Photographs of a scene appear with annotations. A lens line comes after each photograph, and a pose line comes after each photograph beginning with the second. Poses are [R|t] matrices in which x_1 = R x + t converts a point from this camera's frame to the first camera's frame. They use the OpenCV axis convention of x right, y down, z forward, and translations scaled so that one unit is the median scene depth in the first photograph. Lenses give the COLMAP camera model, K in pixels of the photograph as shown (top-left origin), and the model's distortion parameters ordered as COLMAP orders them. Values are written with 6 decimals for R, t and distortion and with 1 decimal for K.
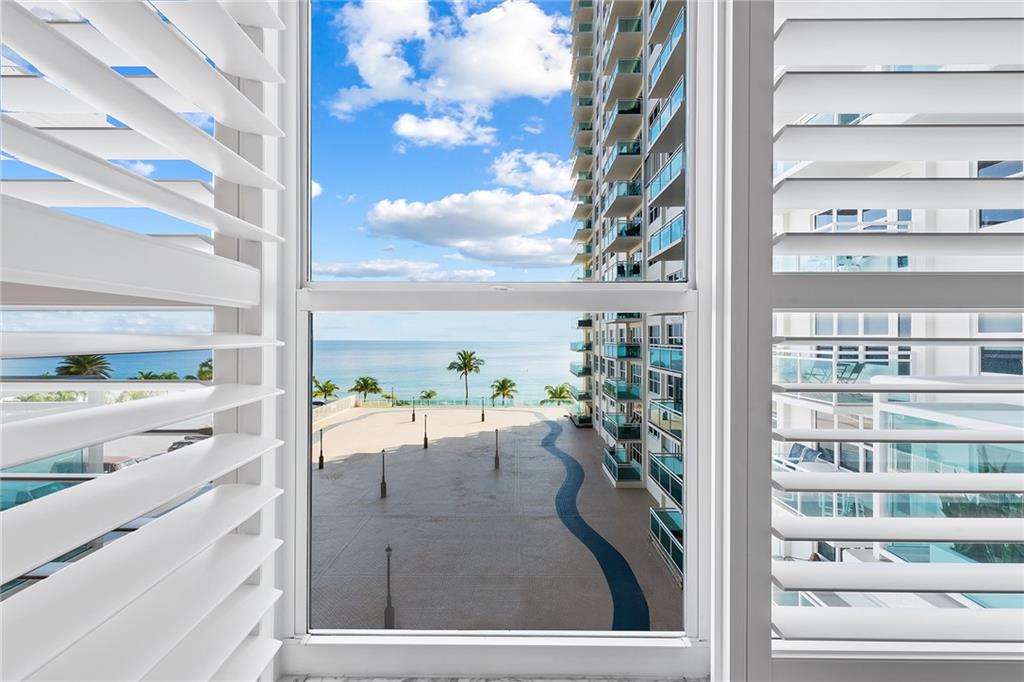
lens RADIAL K [[481.3, 0, 512.7], [0, 481.3, 340.8], [0, 0, 1]] dist [0.013011, -0.002613]
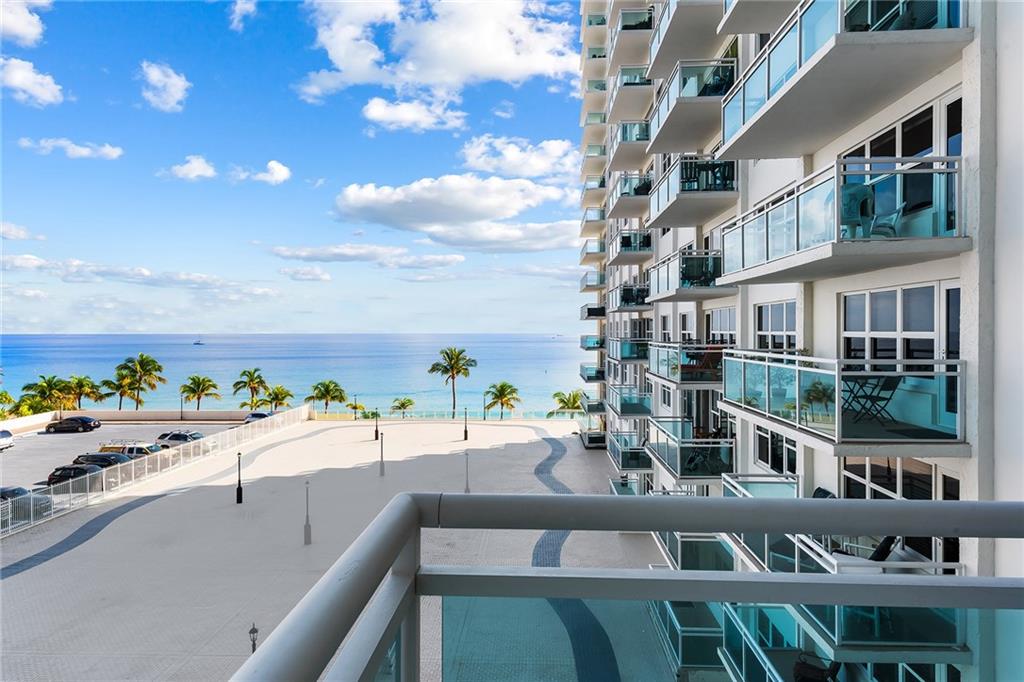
lens RADIAL K [[610.2, 0, 514.9], [0, 610.2, 331.2], [0, 0, 1]] dist [0.012313, -0.003241]
pose [[0.999997, 0.001116, 0.002183, 0.063409], [-0.001097, 0.999964, -0.008389, 0.020976], [-0.002192, 0.008387, 0.999962, -0.255346]]
